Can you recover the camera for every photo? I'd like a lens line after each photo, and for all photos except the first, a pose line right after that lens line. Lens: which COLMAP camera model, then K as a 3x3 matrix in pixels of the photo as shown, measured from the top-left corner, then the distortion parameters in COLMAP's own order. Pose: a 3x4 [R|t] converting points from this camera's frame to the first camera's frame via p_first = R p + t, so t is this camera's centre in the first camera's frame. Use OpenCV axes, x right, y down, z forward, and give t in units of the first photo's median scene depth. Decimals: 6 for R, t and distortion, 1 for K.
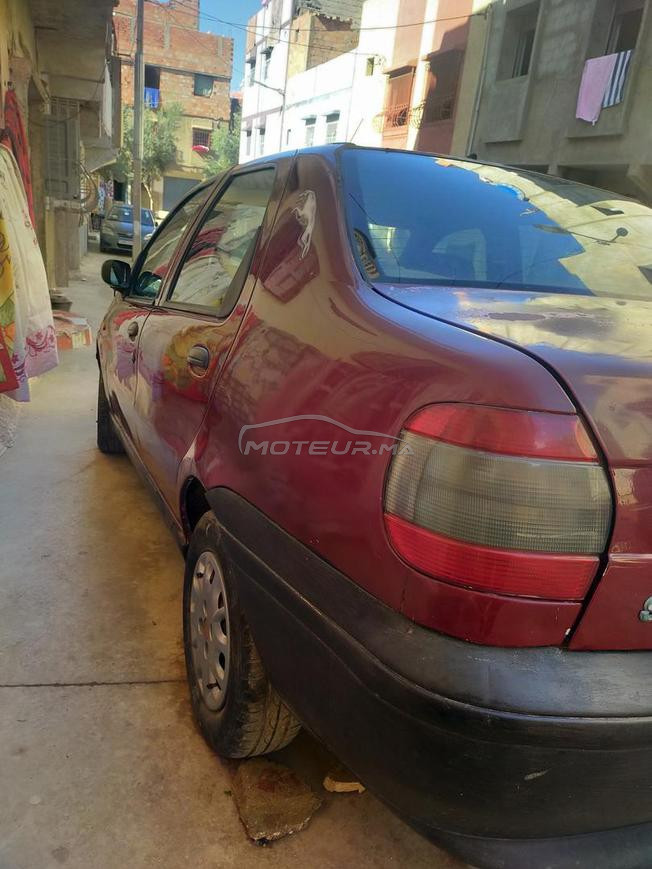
lens RADIAL K [[667.1, 0, 328.0], [0, 667.1, 417.7], [0, 0, 1]] dist [0.023706, -0.010387]
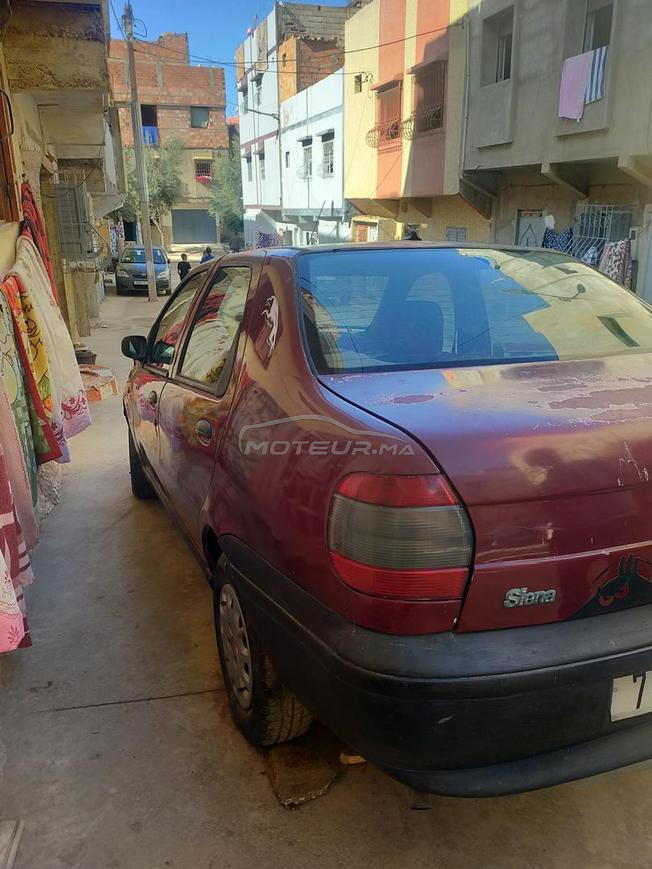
lens RADIAL K [[657.2, 0, 331.0], [0, 657.2, 433.4], [0, 0, 1]] dist [0.024763, 0.001010]
pose [[0.993631, -0.106320, -0.037317, 0.056218], [0.106427, 0.994320, 0.000884, -0.037654], [0.037011, -0.004850, 0.999303, -0.142065]]
